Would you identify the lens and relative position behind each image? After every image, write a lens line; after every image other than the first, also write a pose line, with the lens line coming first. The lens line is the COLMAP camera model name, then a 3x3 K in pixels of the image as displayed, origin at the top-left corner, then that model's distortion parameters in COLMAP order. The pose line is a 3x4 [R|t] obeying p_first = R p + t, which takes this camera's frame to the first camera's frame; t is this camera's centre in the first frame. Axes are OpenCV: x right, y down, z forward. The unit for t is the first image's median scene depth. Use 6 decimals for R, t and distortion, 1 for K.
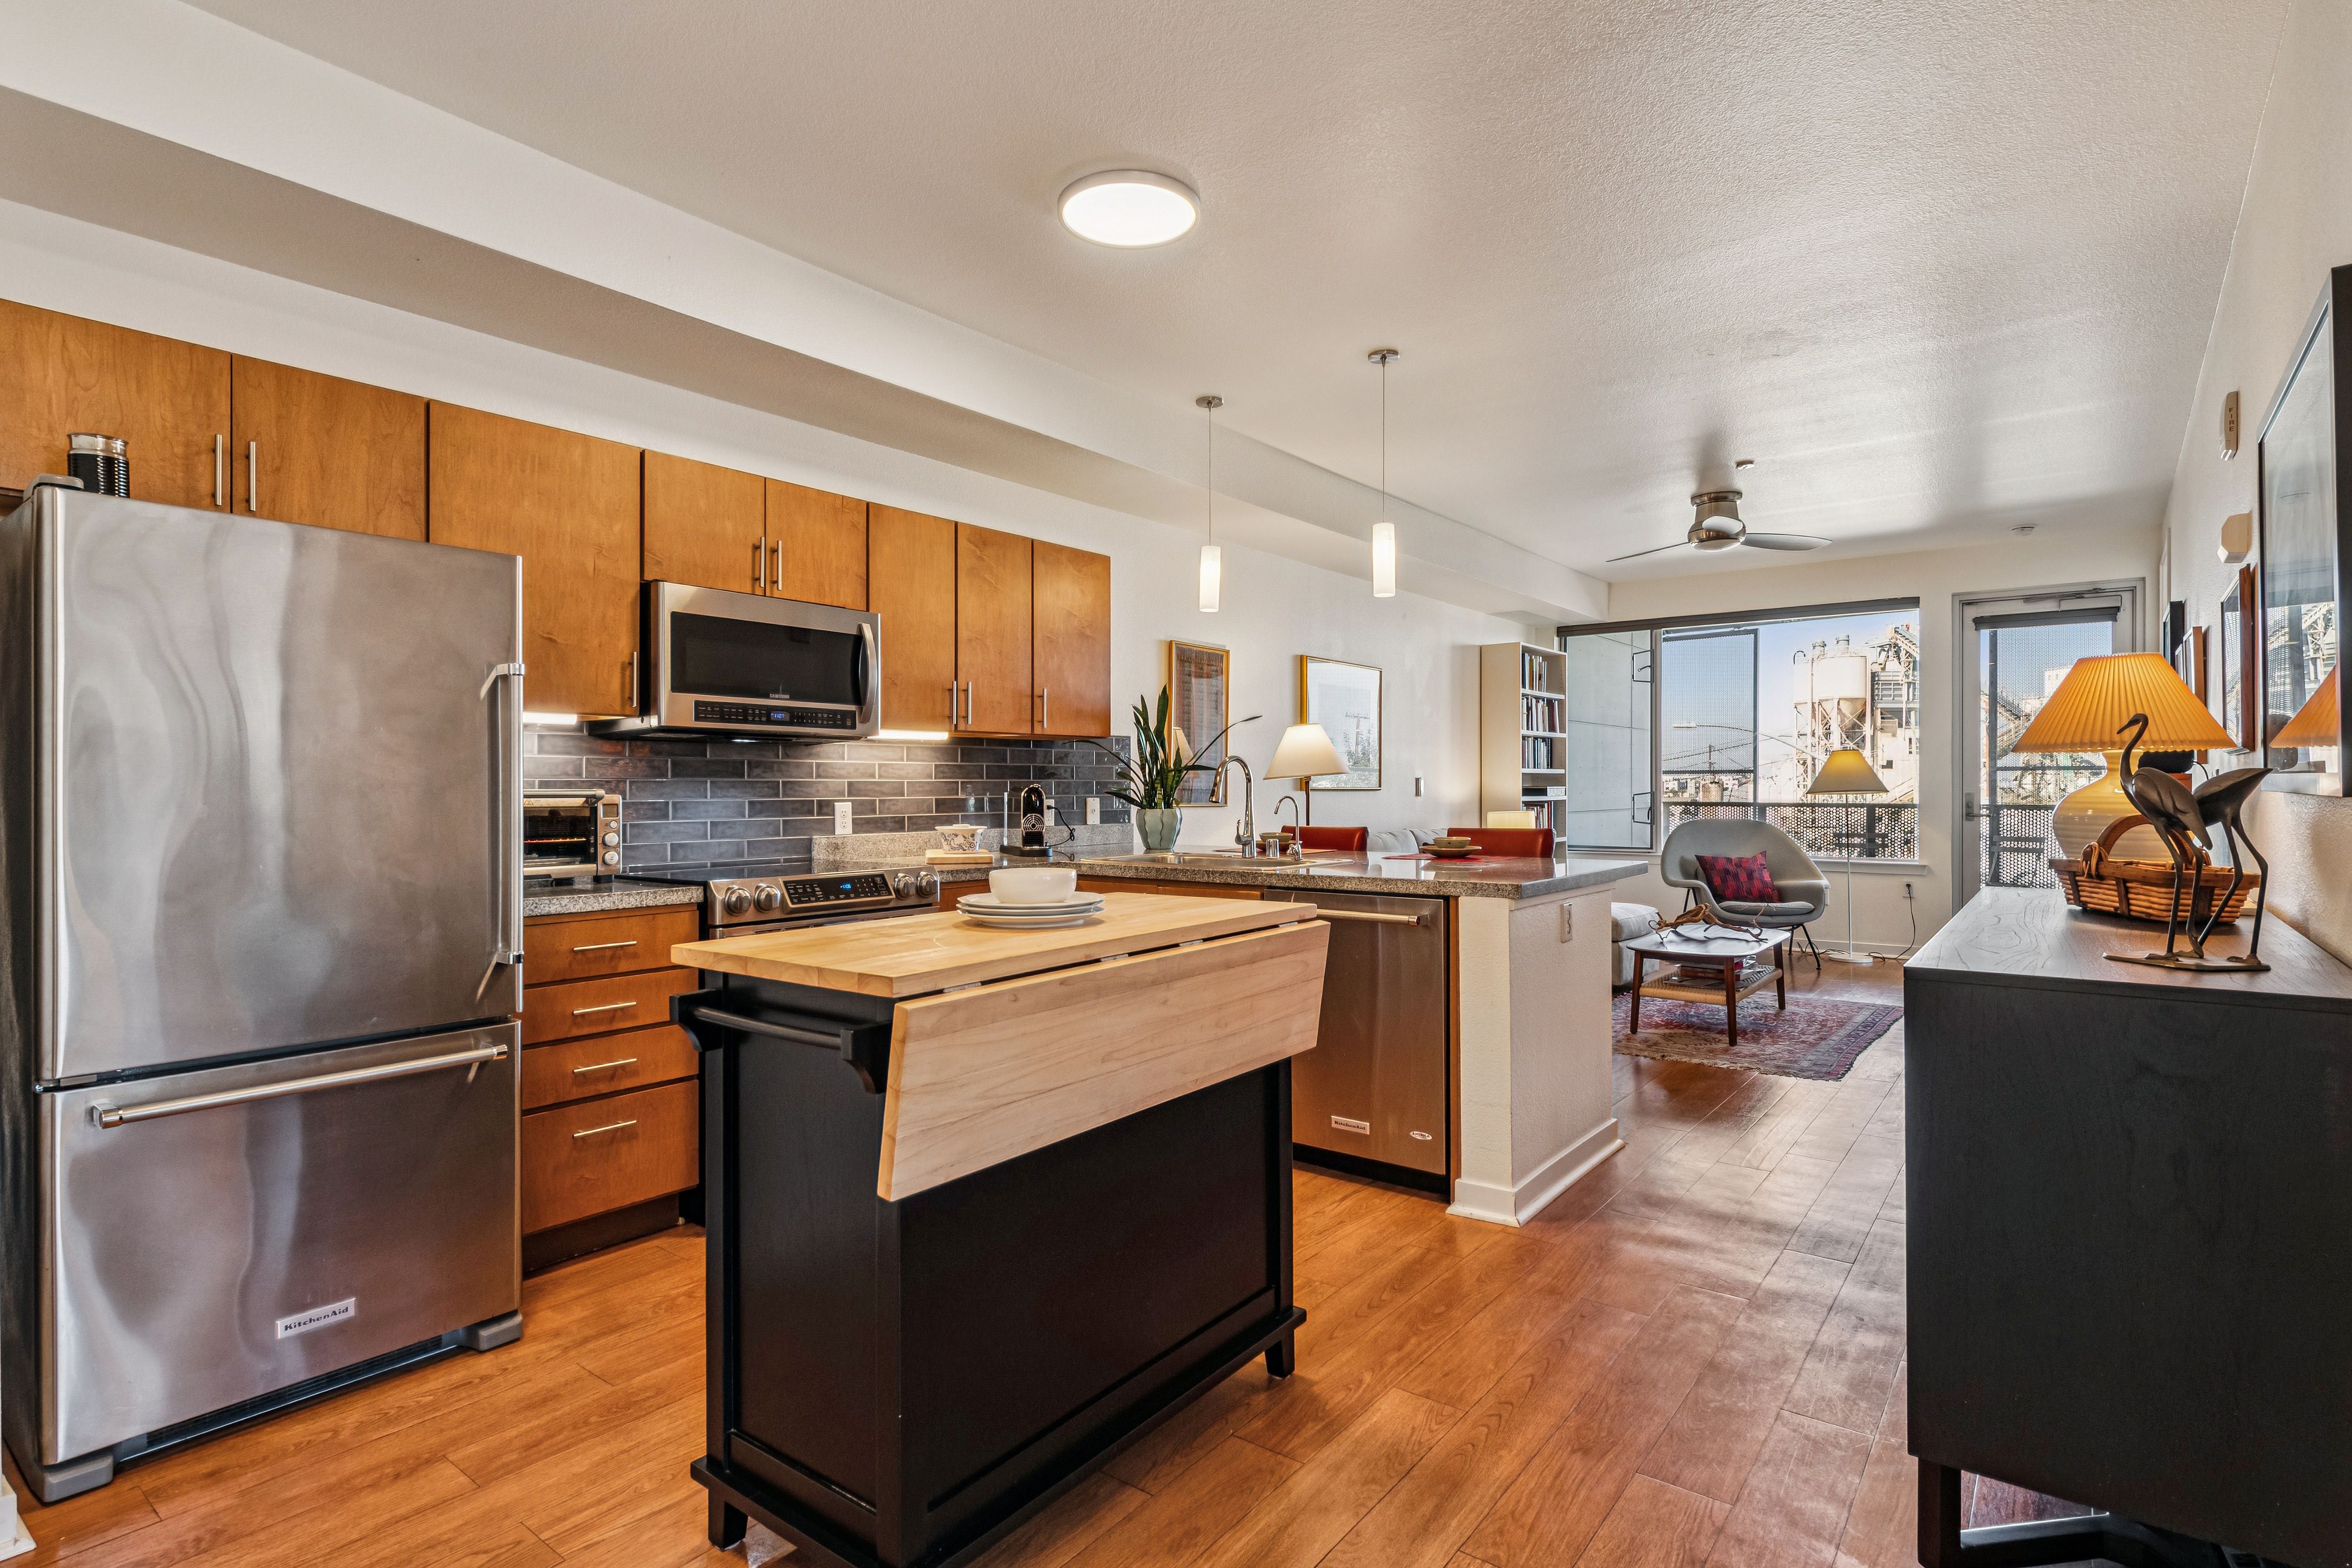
lens RADIAL K [[1178.8, 0, 1167.4], [0, 1178.8, 777.3], [0, 0, 1]] dist [0.004889, -0.000673]
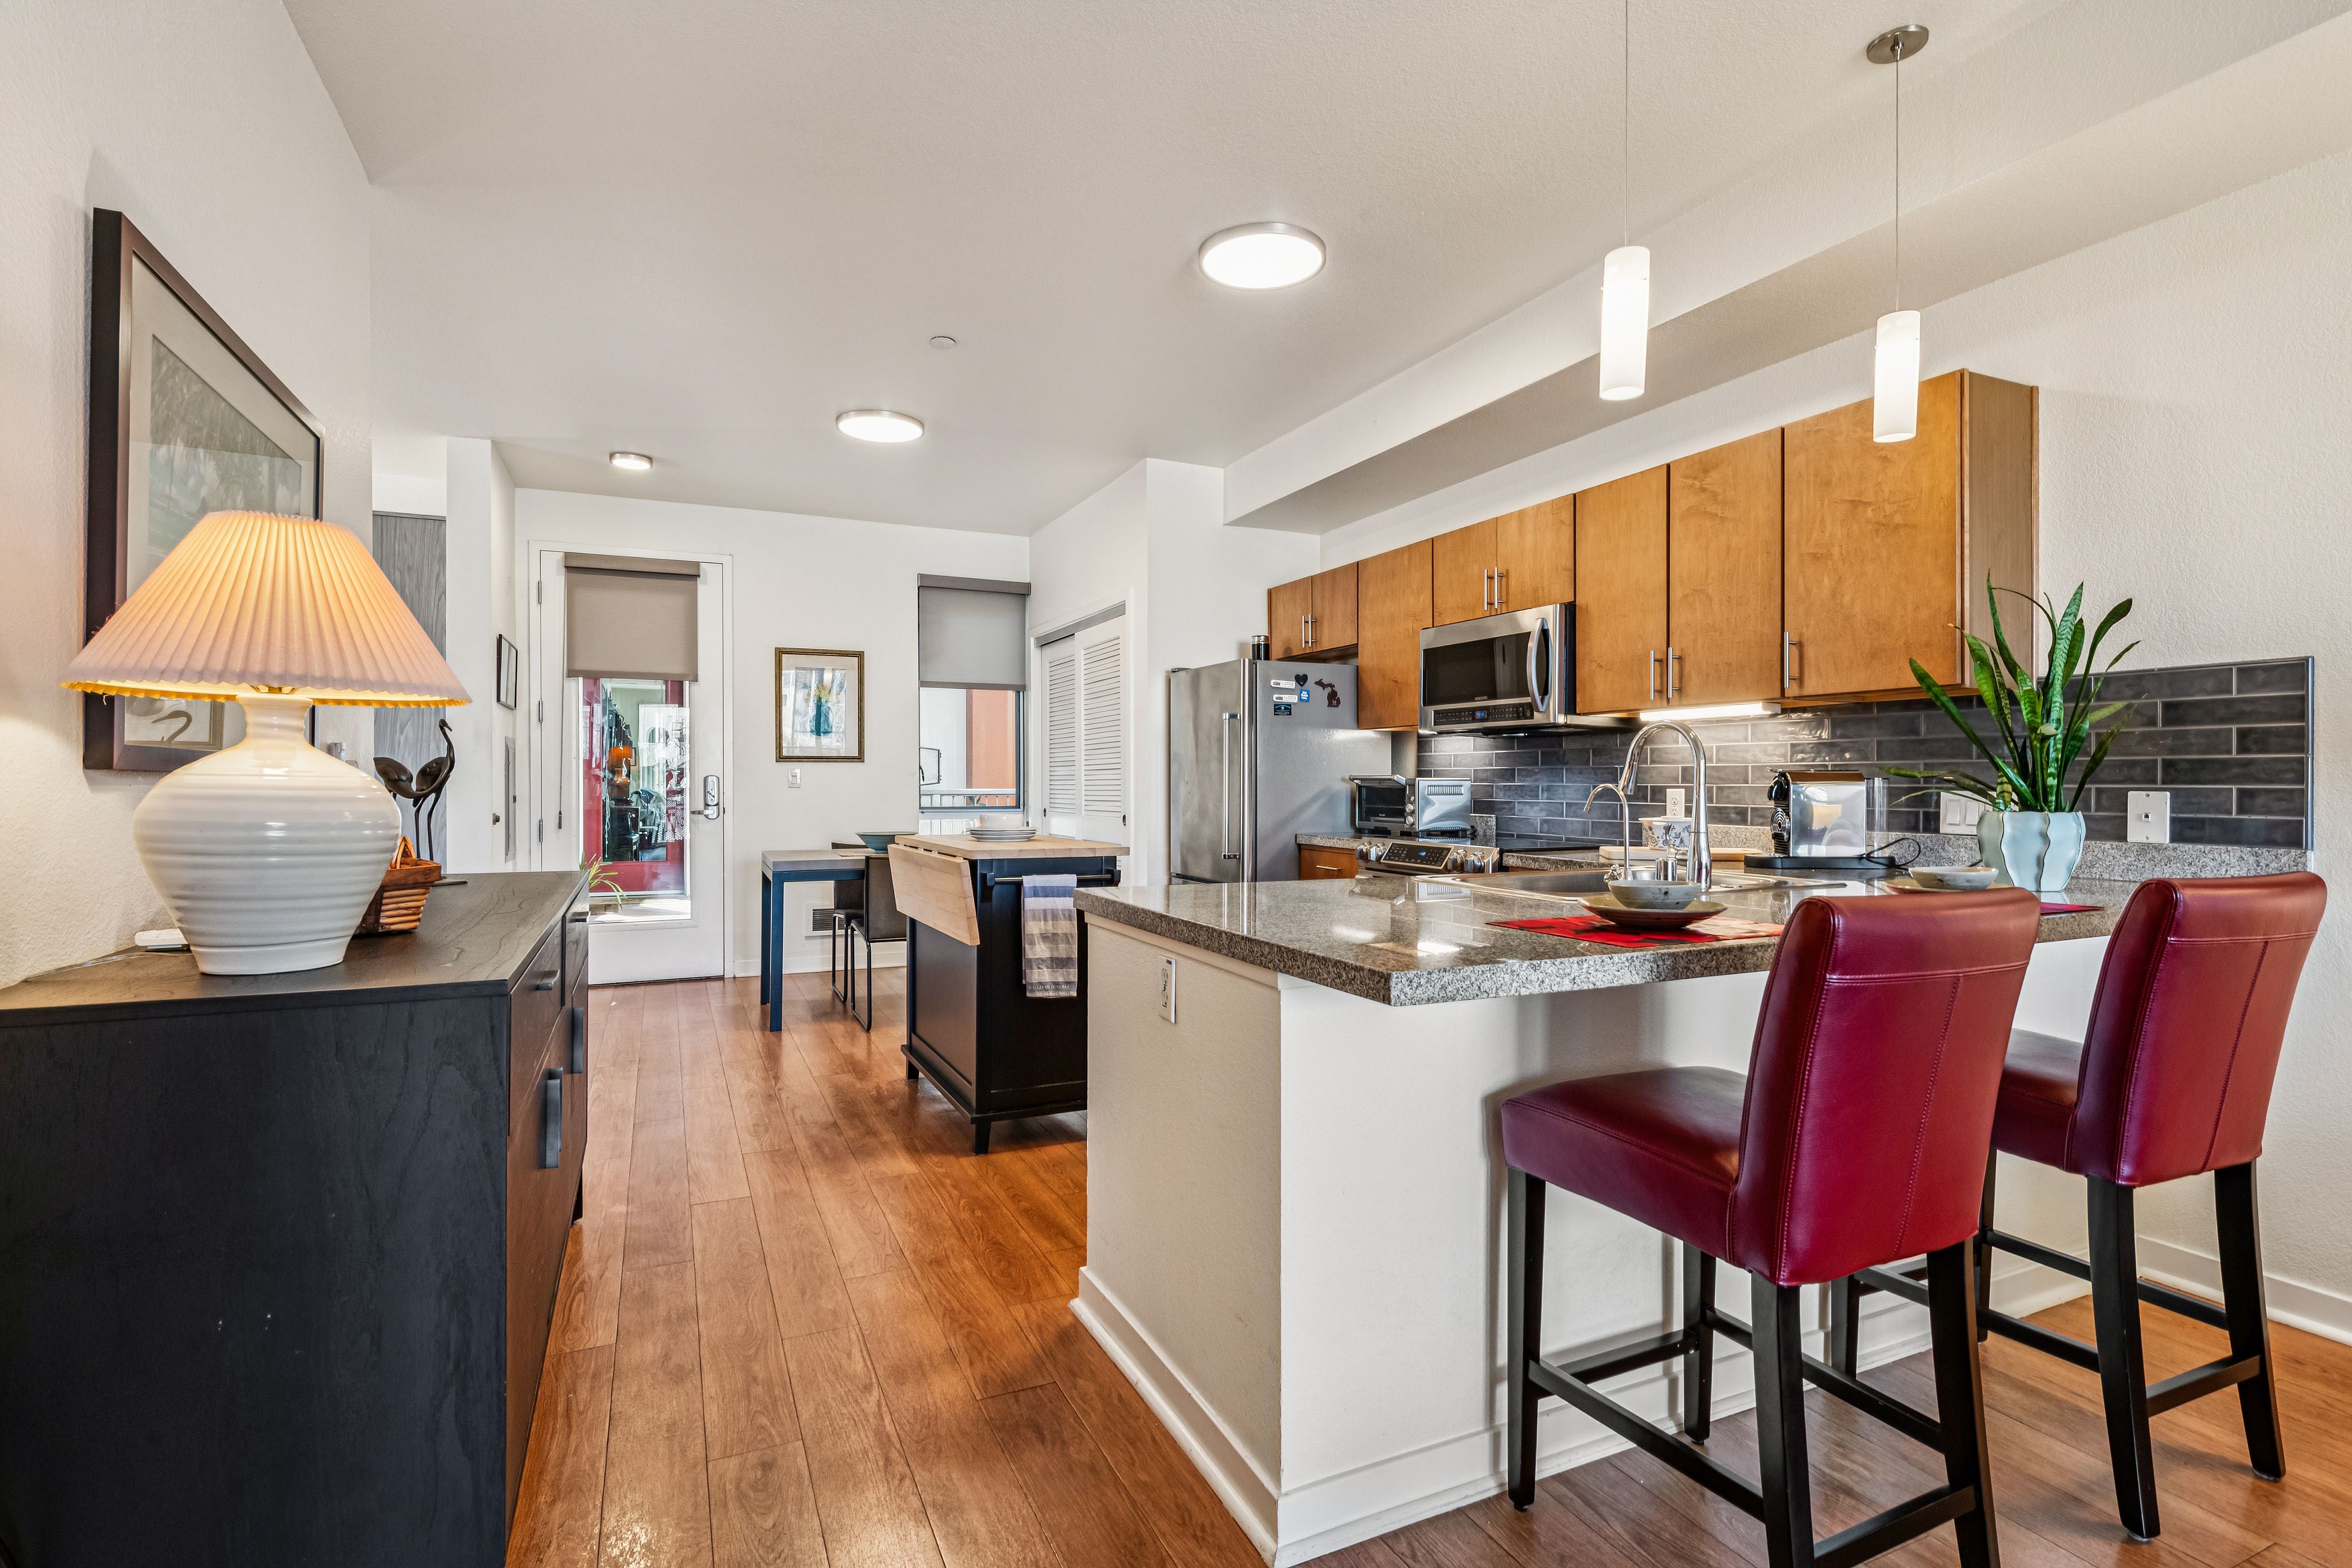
lens RADIAL K [[1118.9, 0, 1180.0], [0, 1118.9, 779.0], [0, 0, 1]] dist [0.009415, -0.001411]
pose [[-0.458991, -0.000842, -0.888440, 0.663561], [0.004776, 0.999983, -0.003415, 0.013608], [0.888428, -0.005810, -0.458979, 0.993587]]
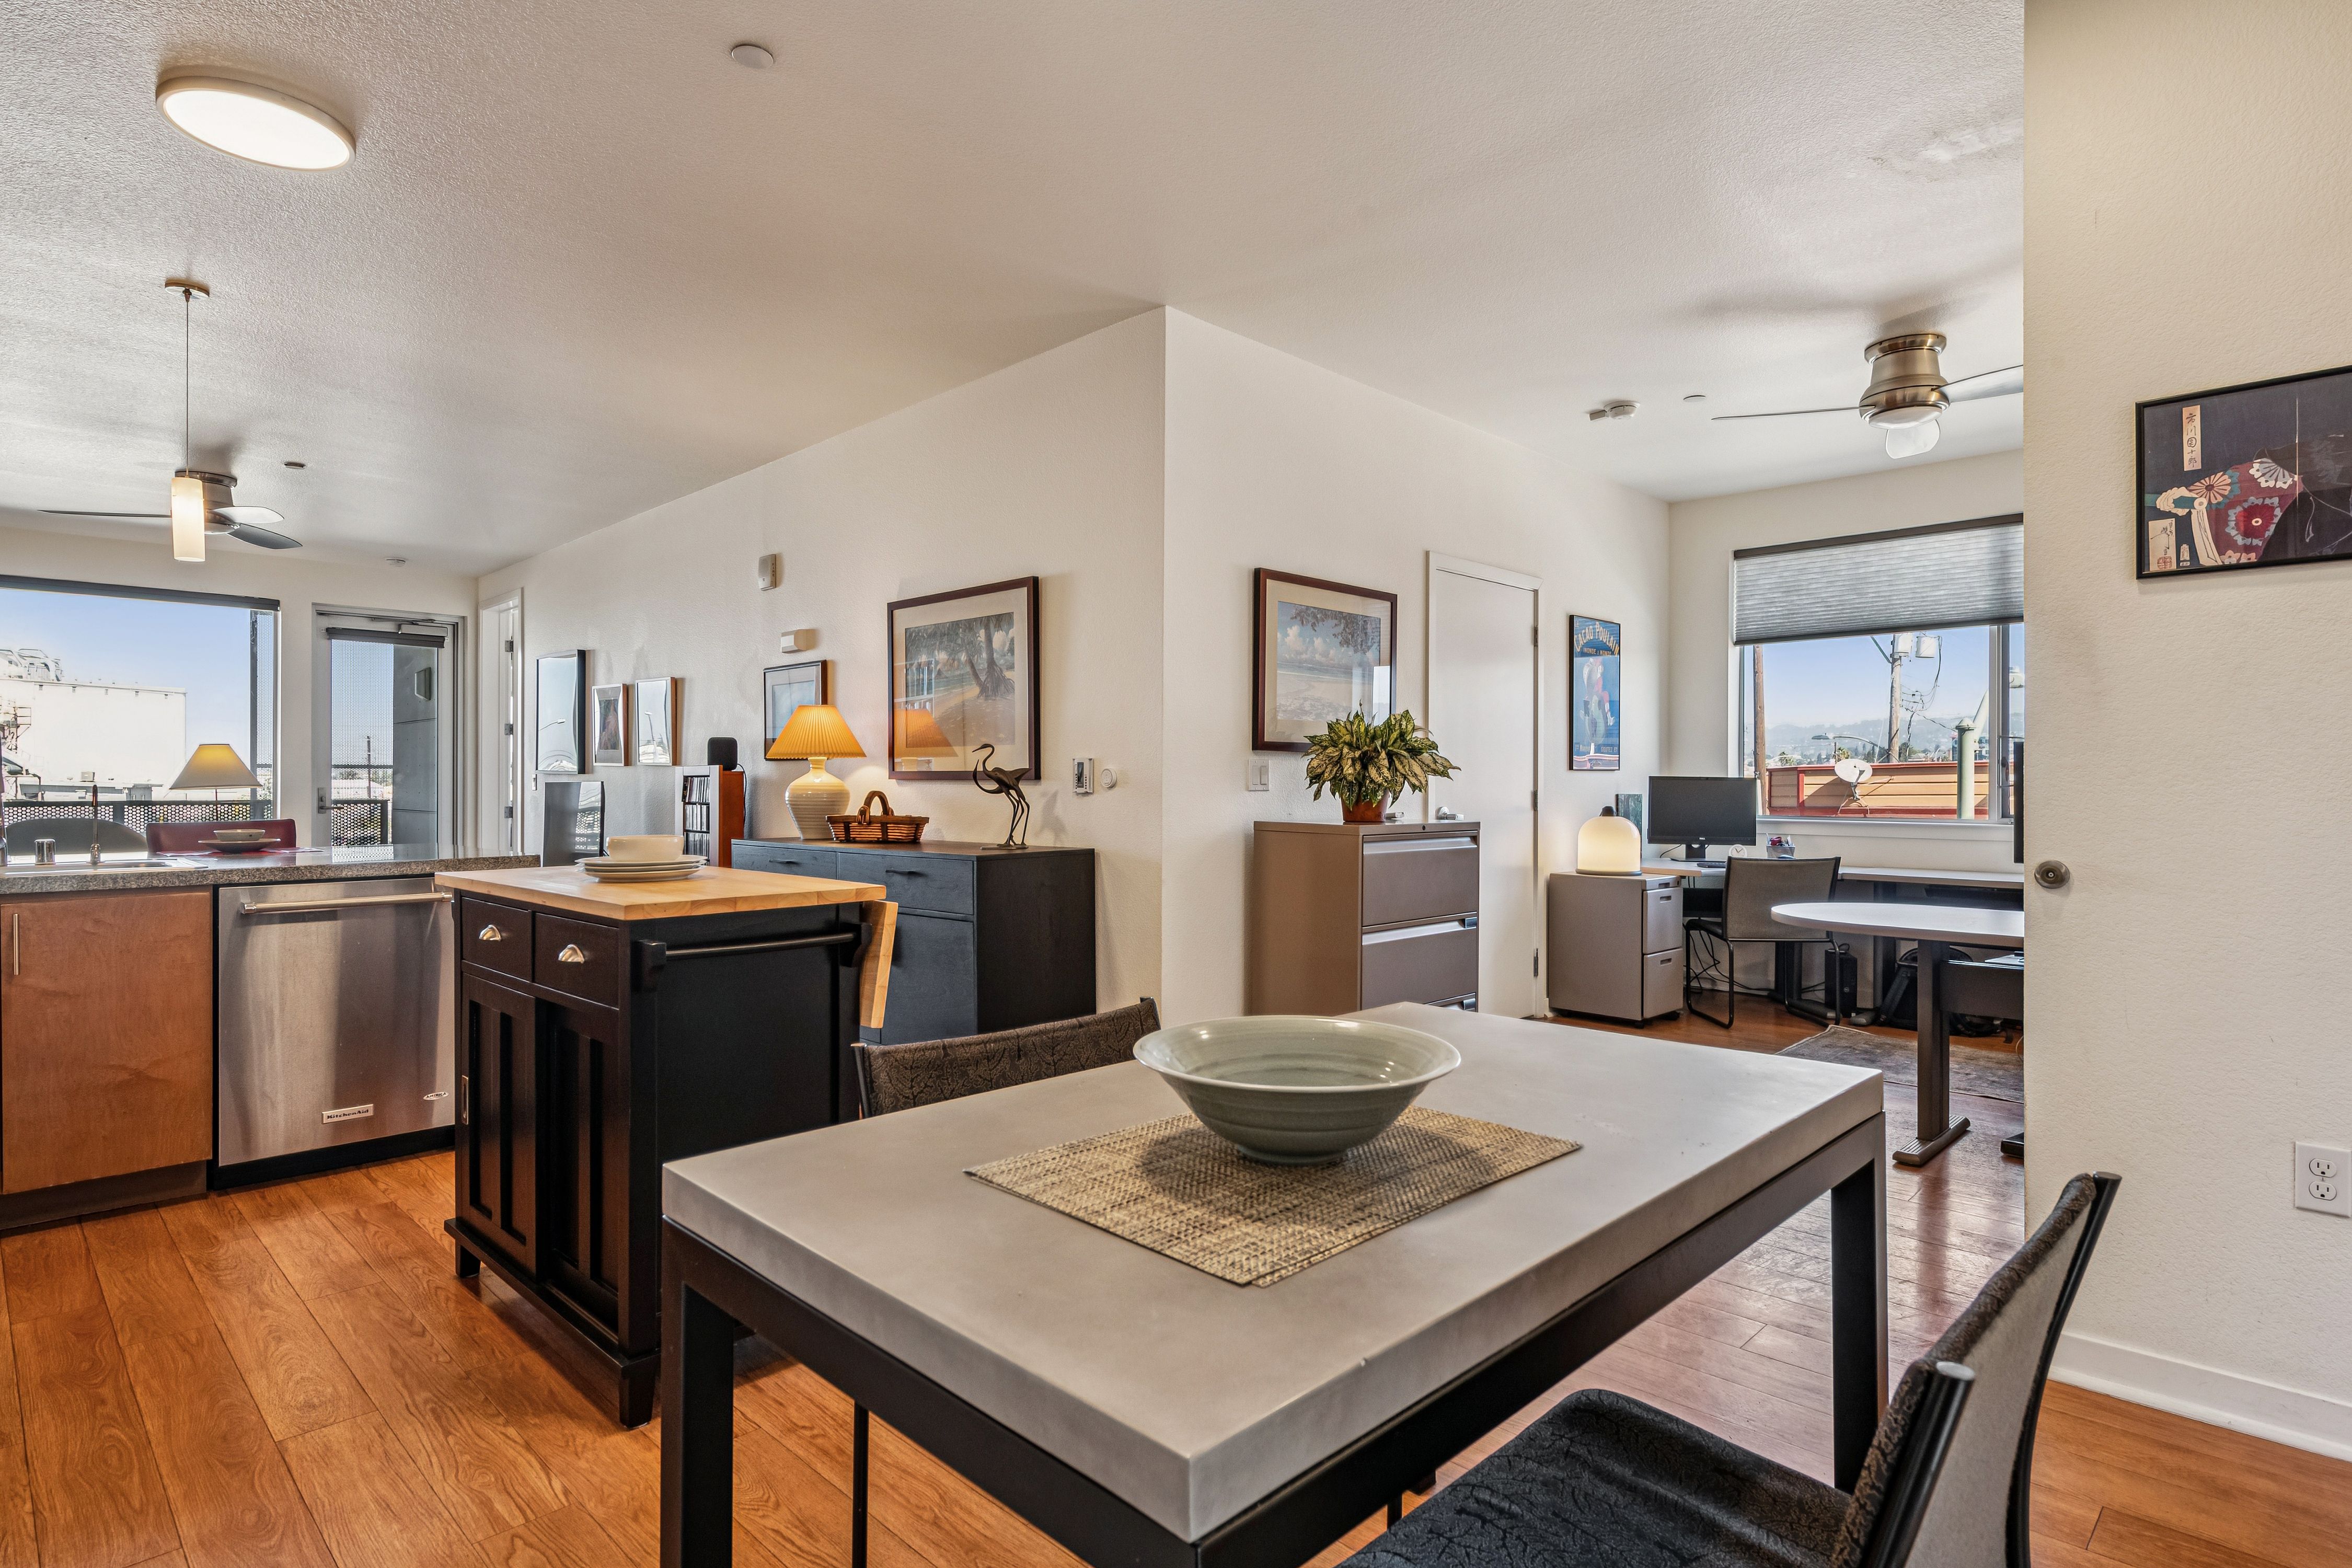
lens RADIAL K [[1214.1, 0, 1176.2], [0, 1214.1, 786.2], [0, 0, 1]] dist [0.009546, -0.003672]
pose [[0.110820, 0.000237, 0.993841, -0.602593], [-0.006574, 0.999978, 0.000494, 0.010549], [-0.993819, -0.006589, 0.110819, 0.150827]]
